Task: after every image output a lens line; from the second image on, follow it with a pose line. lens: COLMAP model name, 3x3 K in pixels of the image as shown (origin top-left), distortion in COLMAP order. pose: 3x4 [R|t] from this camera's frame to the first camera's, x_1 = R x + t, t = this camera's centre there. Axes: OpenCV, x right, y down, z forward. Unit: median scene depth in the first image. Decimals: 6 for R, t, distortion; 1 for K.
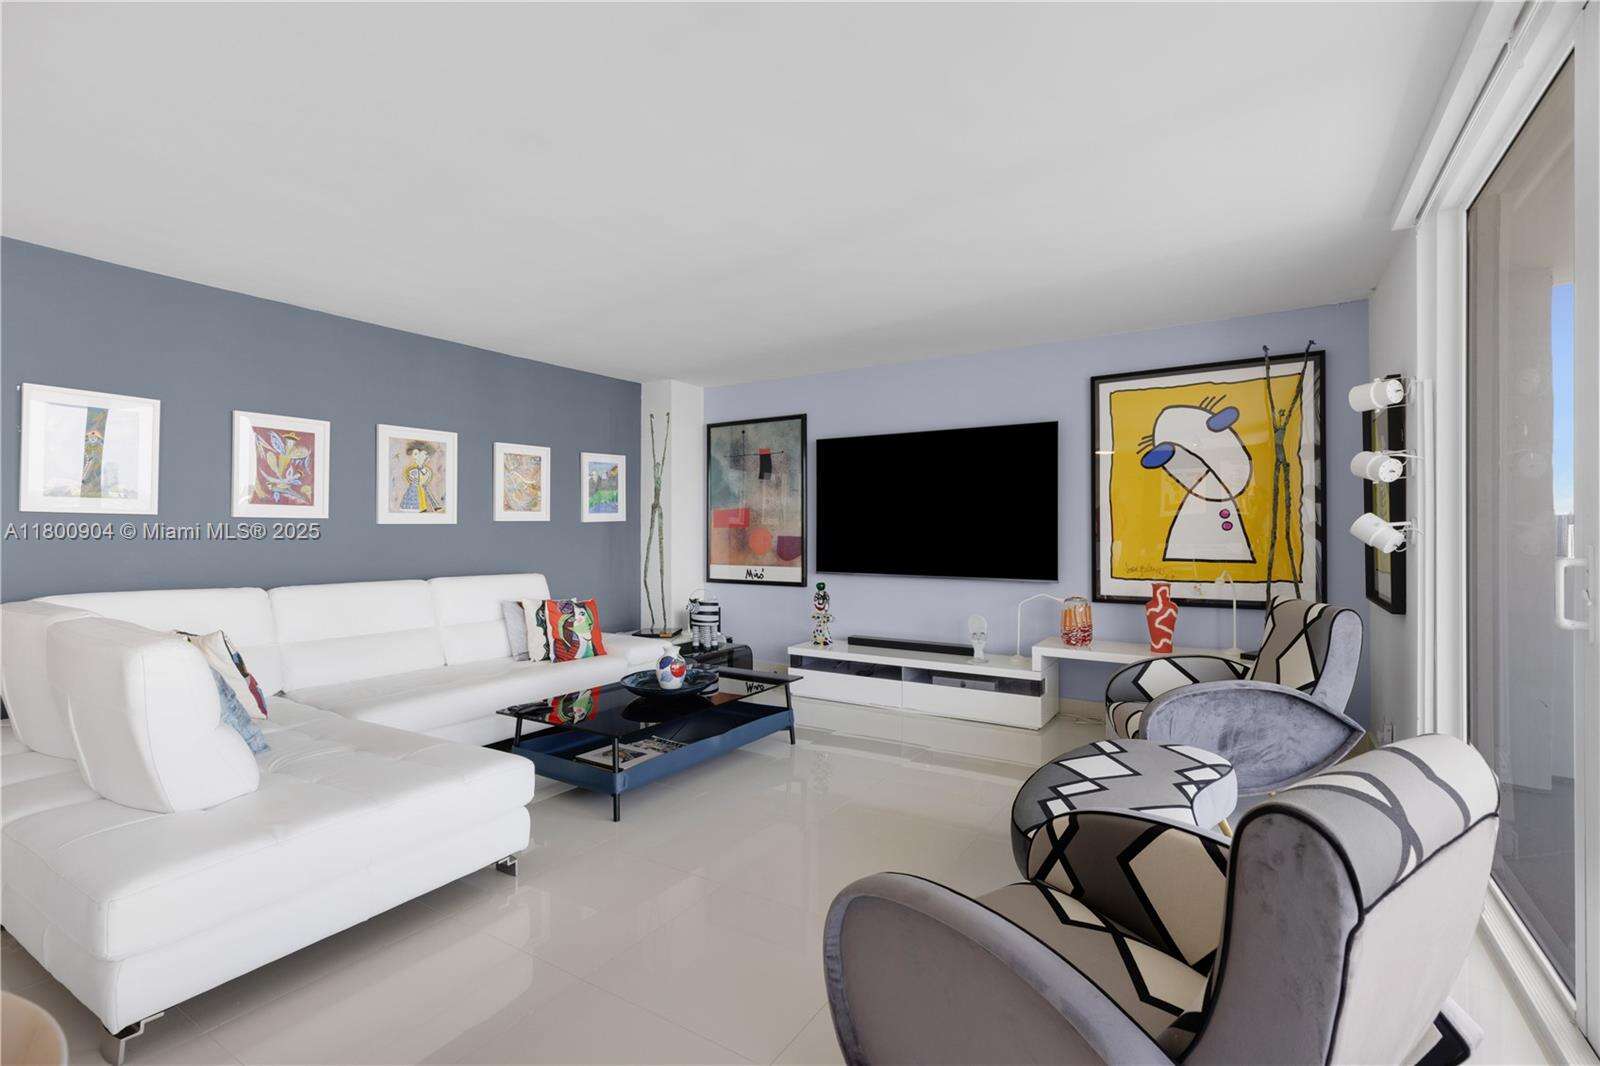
lens RADIAL K [[713.8, 0, 808.5], [0, 713.8, 530.9], [0, 0, 1]] dist [0.006146, 0.000033]
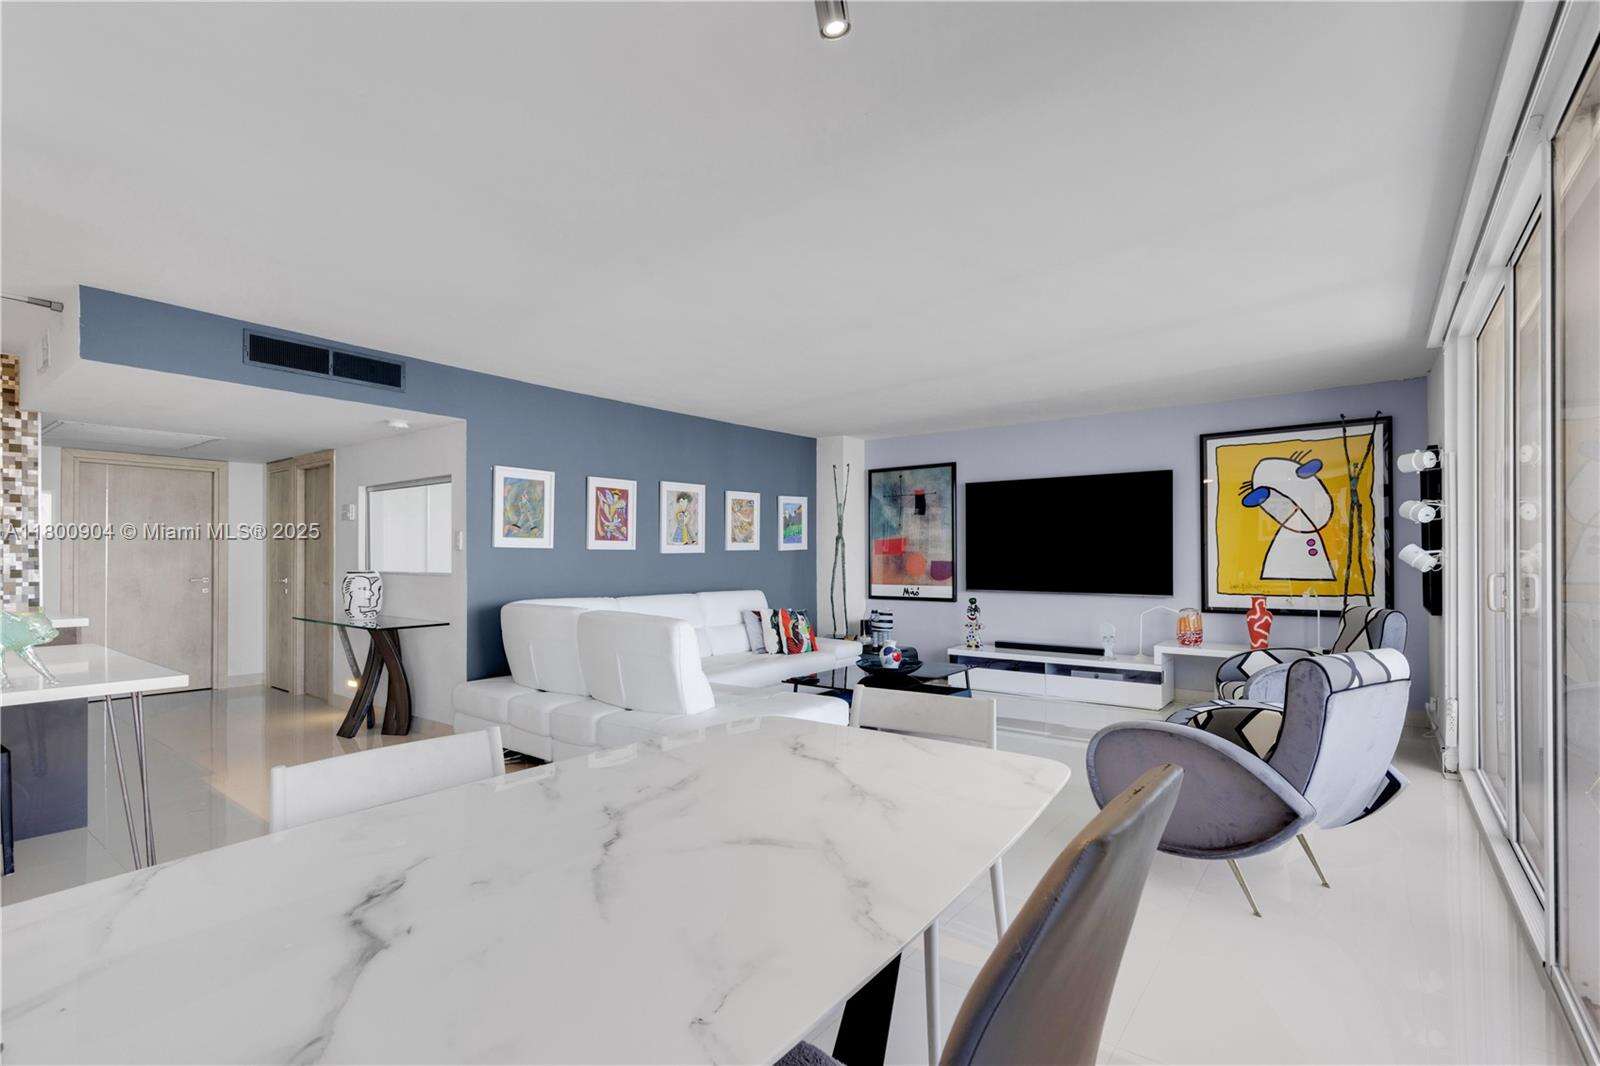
lens RADIAL K [[727.9, 0, 805.7], [0, 727.9, 555.5], [0, 0, 1]] dist [0.001088, -0.000424]
pose [[0.995194, -0.003829, -0.097848, -0.175924], [0.003906, 0.999992, 0.000596, -0.004923], [0.097845, -0.000976, 0.995201, -0.355698]]
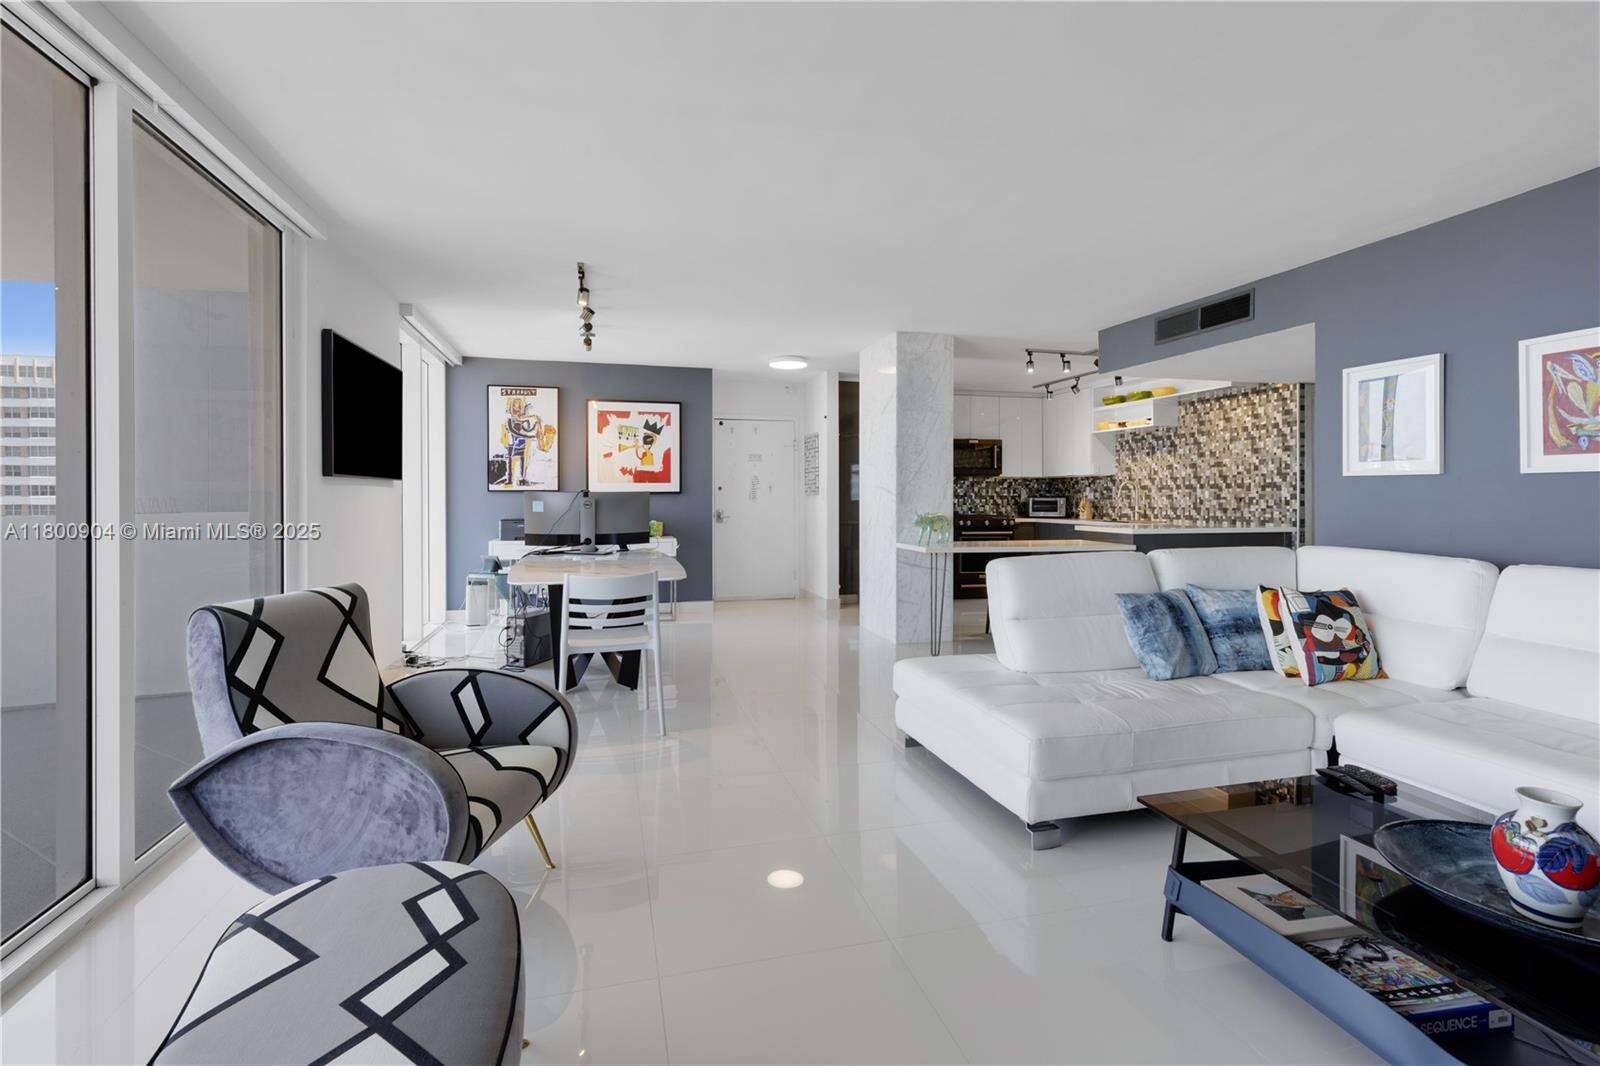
lens RADIAL K [[727.7, 0, 808.1], [0, 727.7, 500.6], [0, 0, 1]] dist [0.003225, 0.000042]
pose [[-0.678213, 0.004360, -0.734852, 0.283910], [0.003111, 0.999990, 0.003062, 0.005433], [0.734858, -0.000209, -0.678220, 0.787914]]
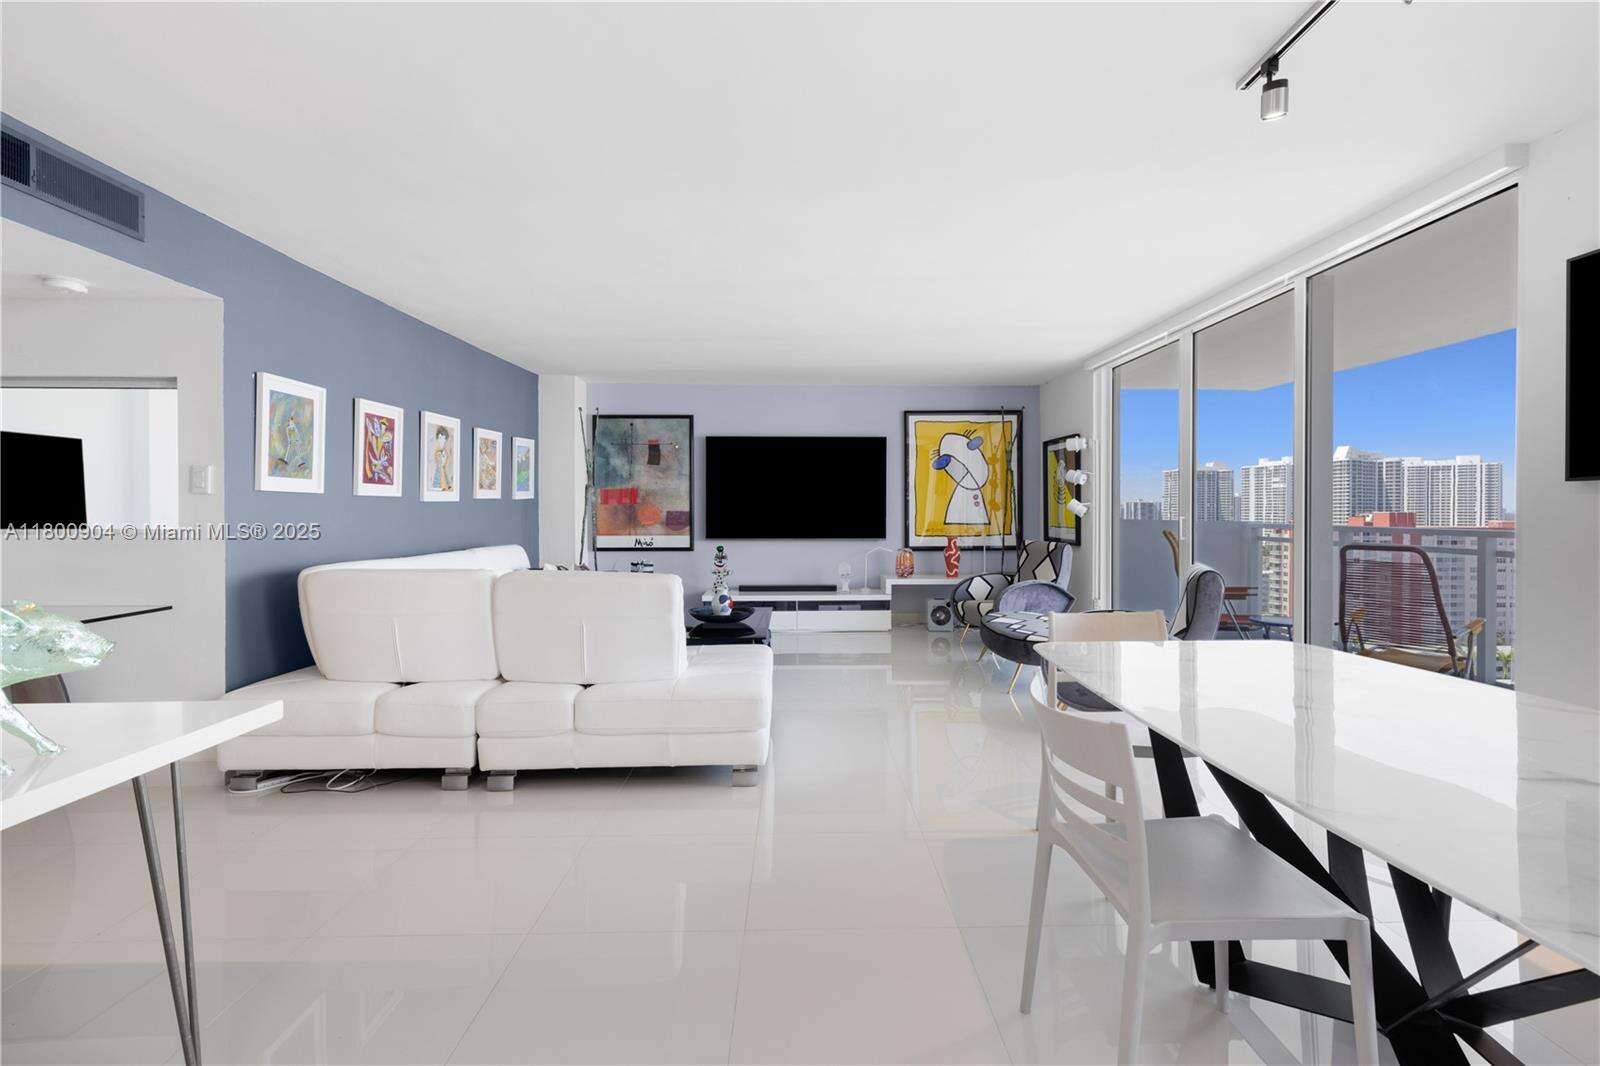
lens RADIAL K [[721.7, 0, 804.6], [0, 721.7, 516.3], [0, 0, 1]] dist [0.000662, -0.000034]
pose [[0.841934, -0.008337, 0.539515, -0.671237], [0.000426, 0.999891, 0.014786, -0.002813], [-0.539580, -0.012219, 0.841846, -0.244415]]
